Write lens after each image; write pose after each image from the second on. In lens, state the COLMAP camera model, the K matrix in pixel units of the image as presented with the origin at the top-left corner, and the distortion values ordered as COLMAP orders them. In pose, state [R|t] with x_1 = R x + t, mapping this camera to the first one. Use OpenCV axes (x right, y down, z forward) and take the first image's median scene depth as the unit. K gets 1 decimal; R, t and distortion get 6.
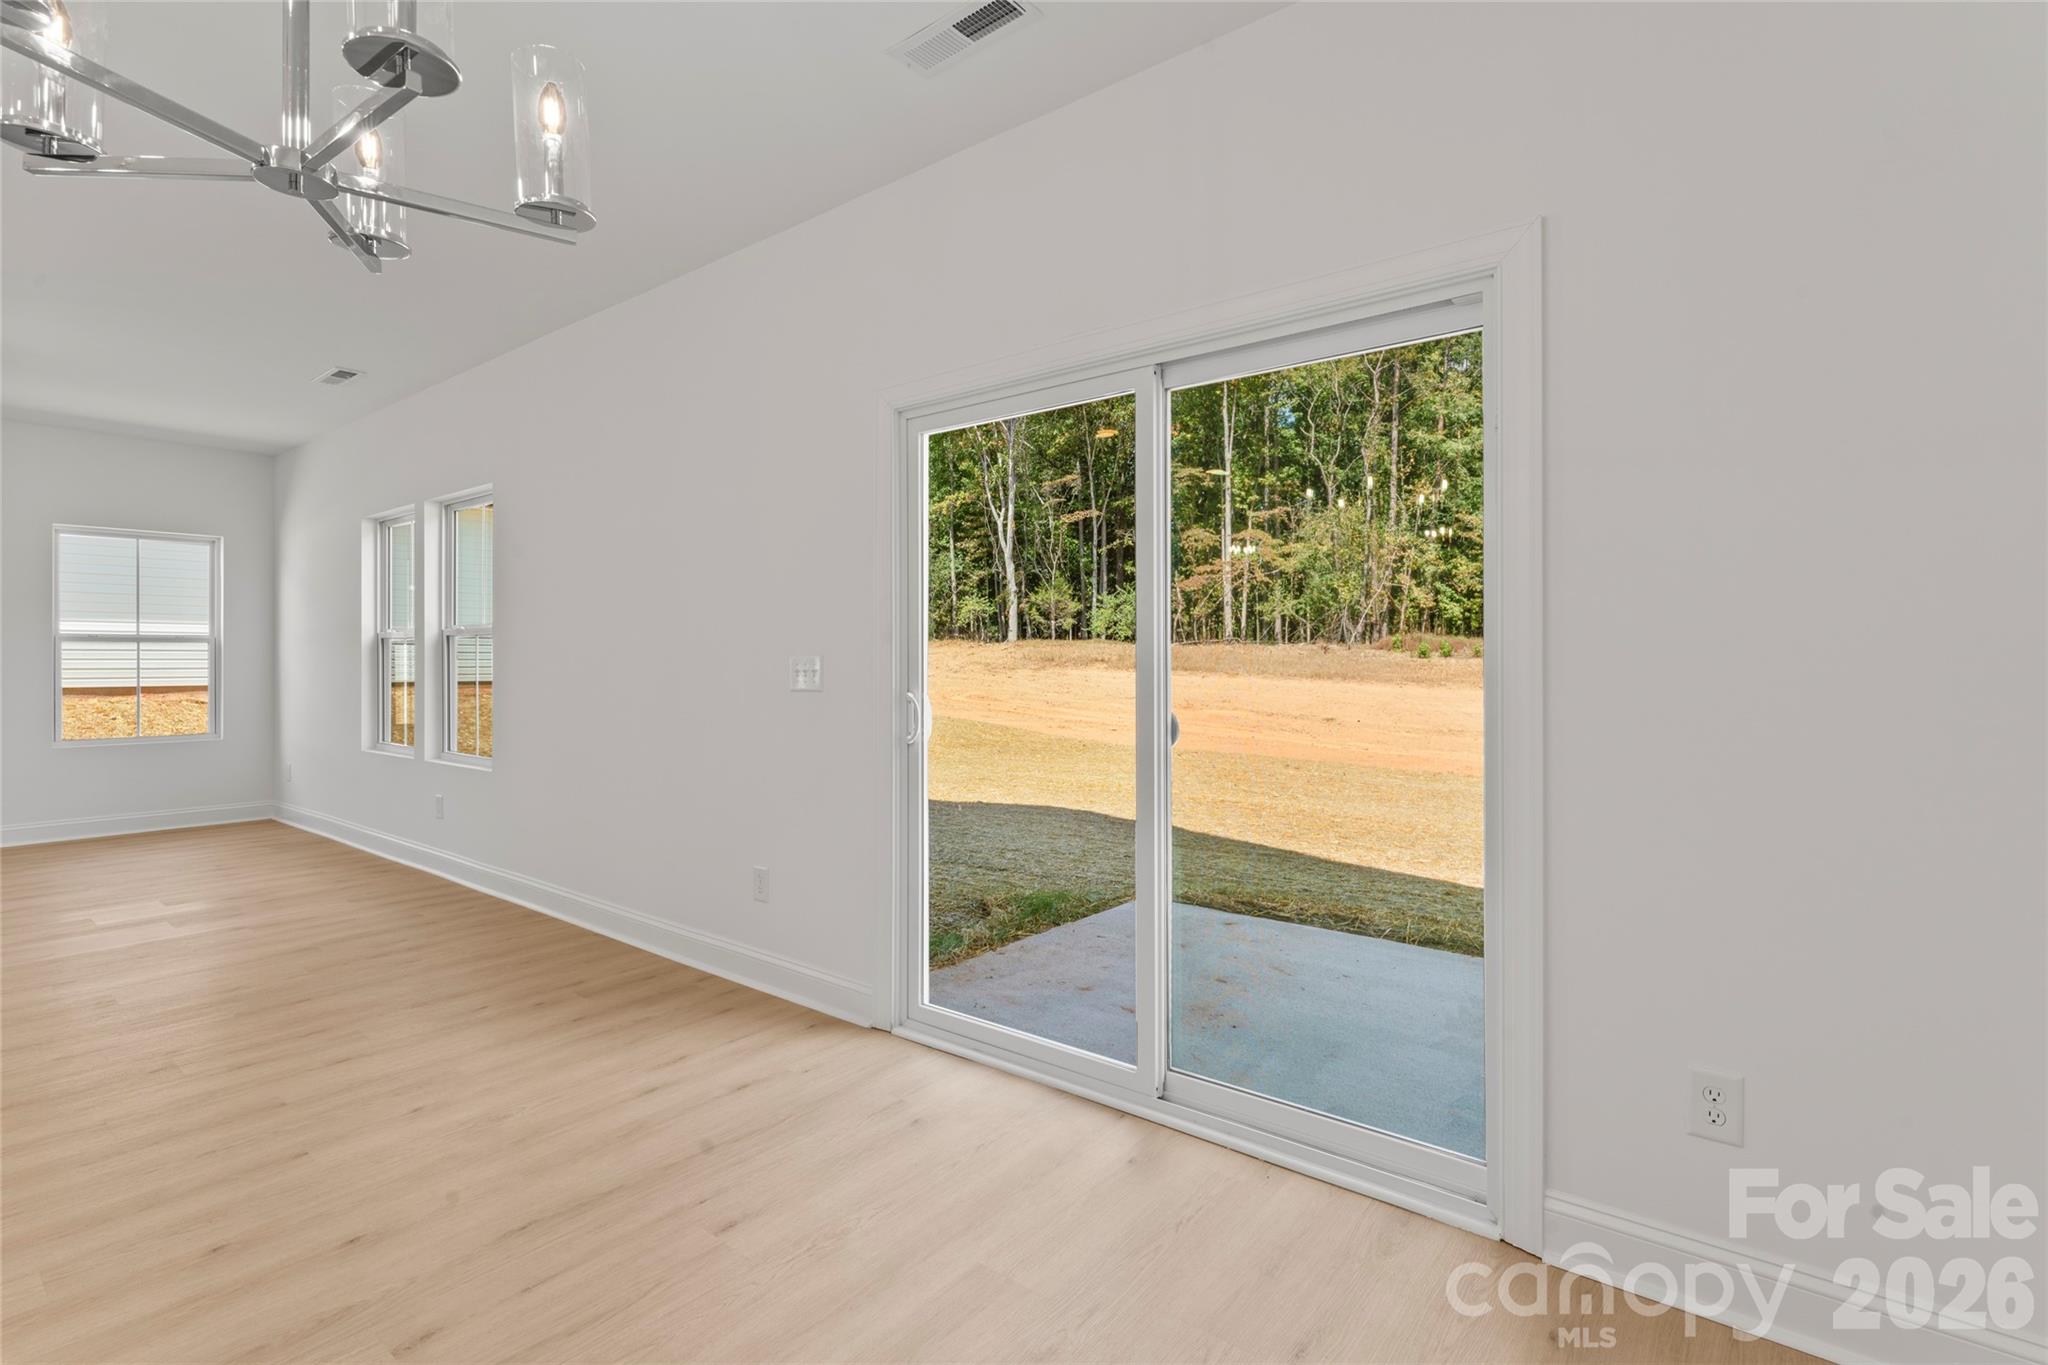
lens RADIAL K [[962.9, 0, 1037.8], [0, 962.9, 671.7], [0, 0, 1]] dist [0.004656, -0.000099]
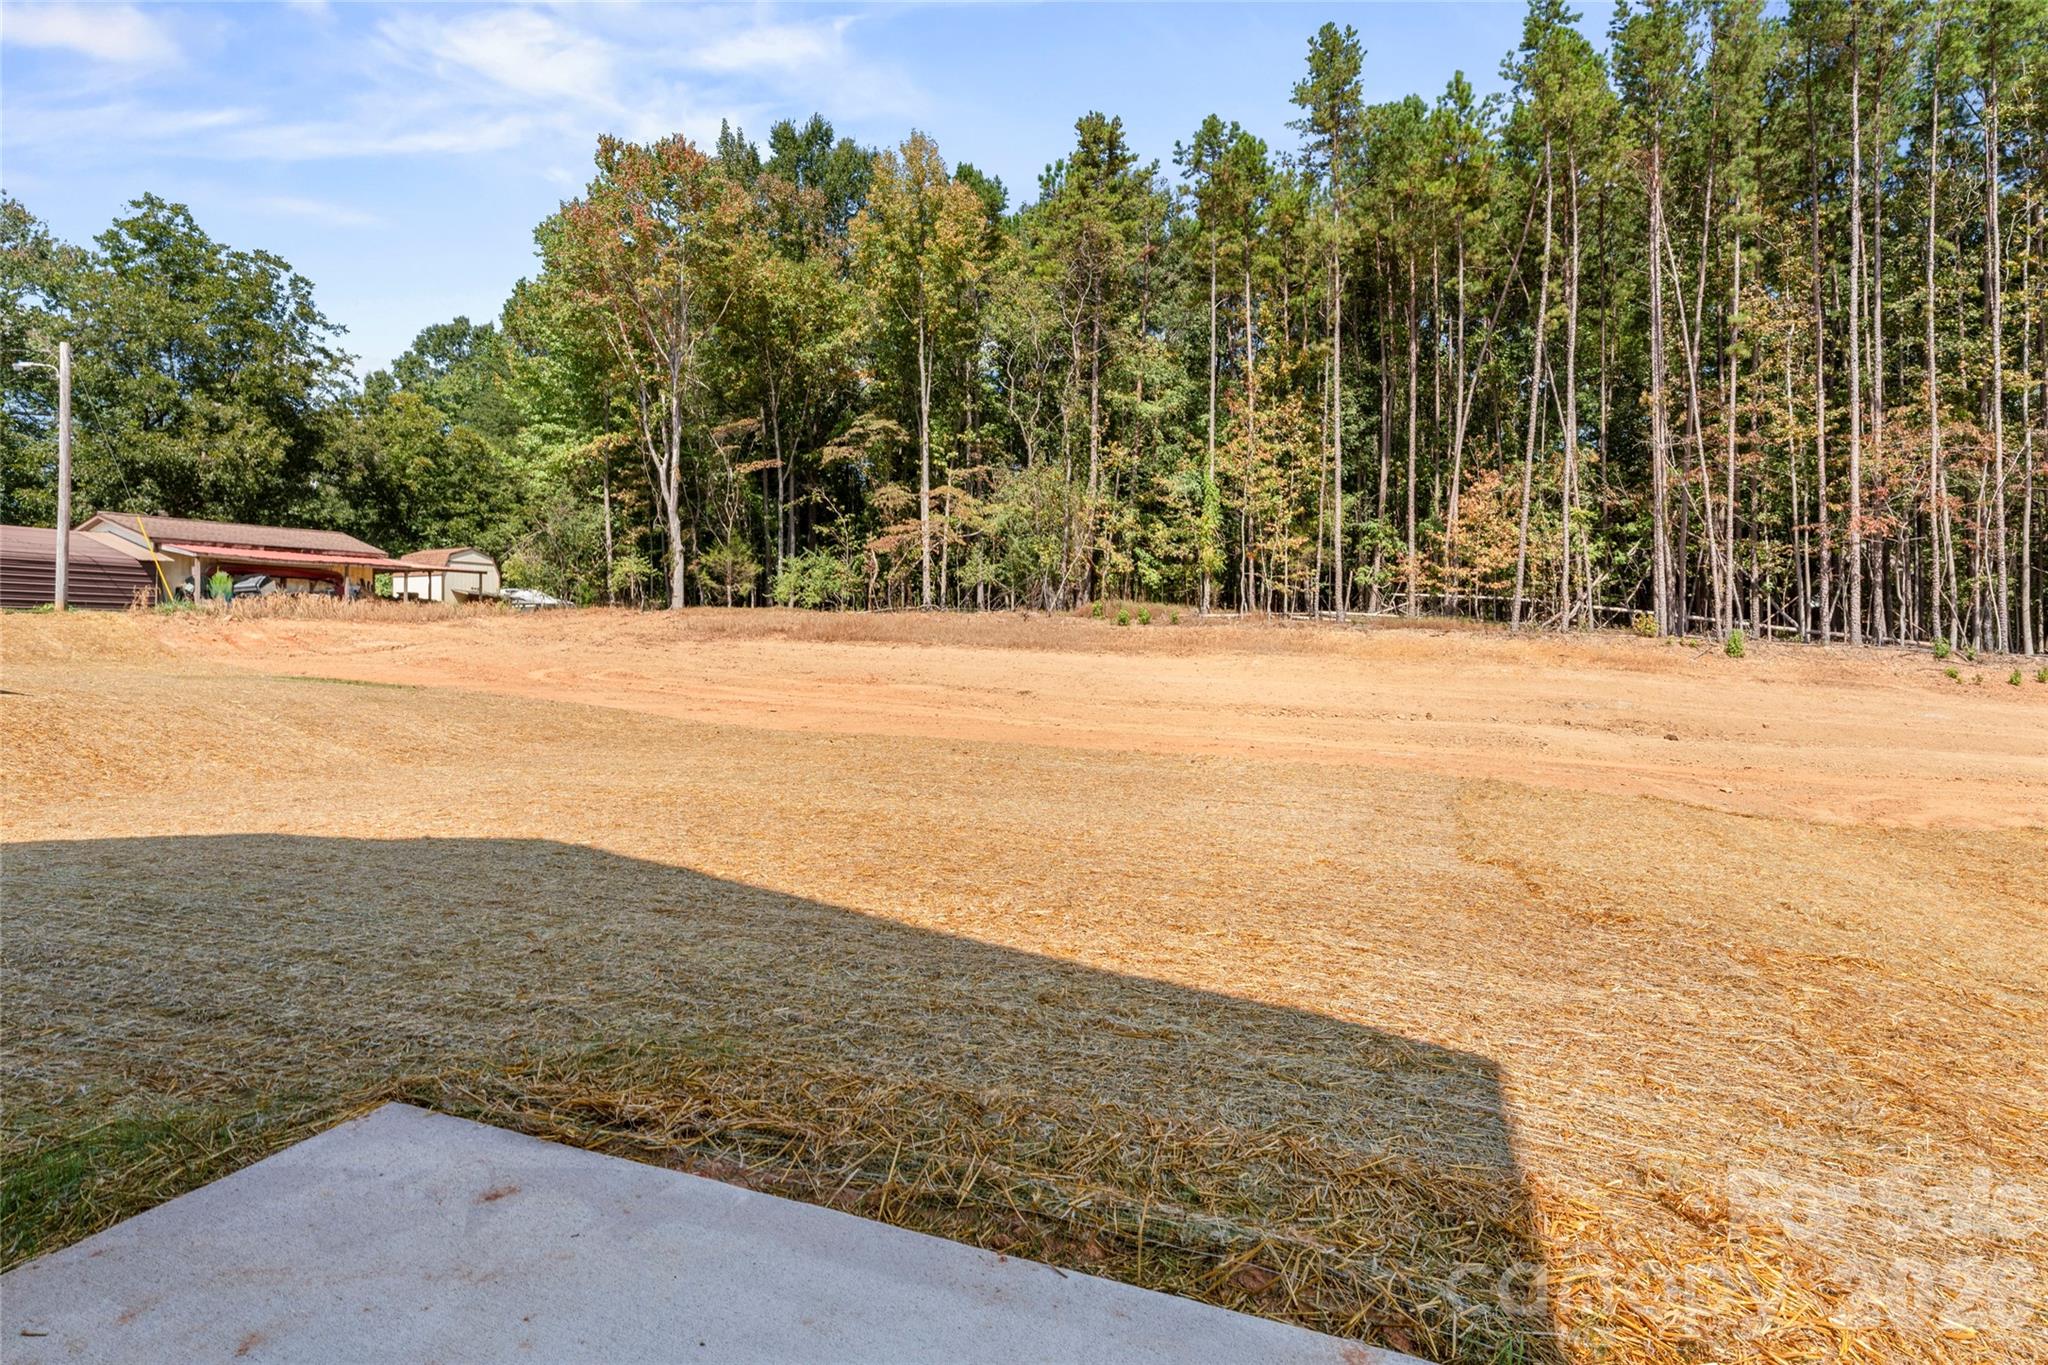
lens RADIAL K [[962.9, 0, 1062.2], [0, 962.9, 629.2], [0, 0, 1]] dist [0.004656, -0.000099]
pose [[0.956111, -0.004202, 0.292975, 0.052001], [0.009257, 0.999831, -0.015871, 0.003340], [-0.292859, 0.017887, 0.955988, 0.085637]]
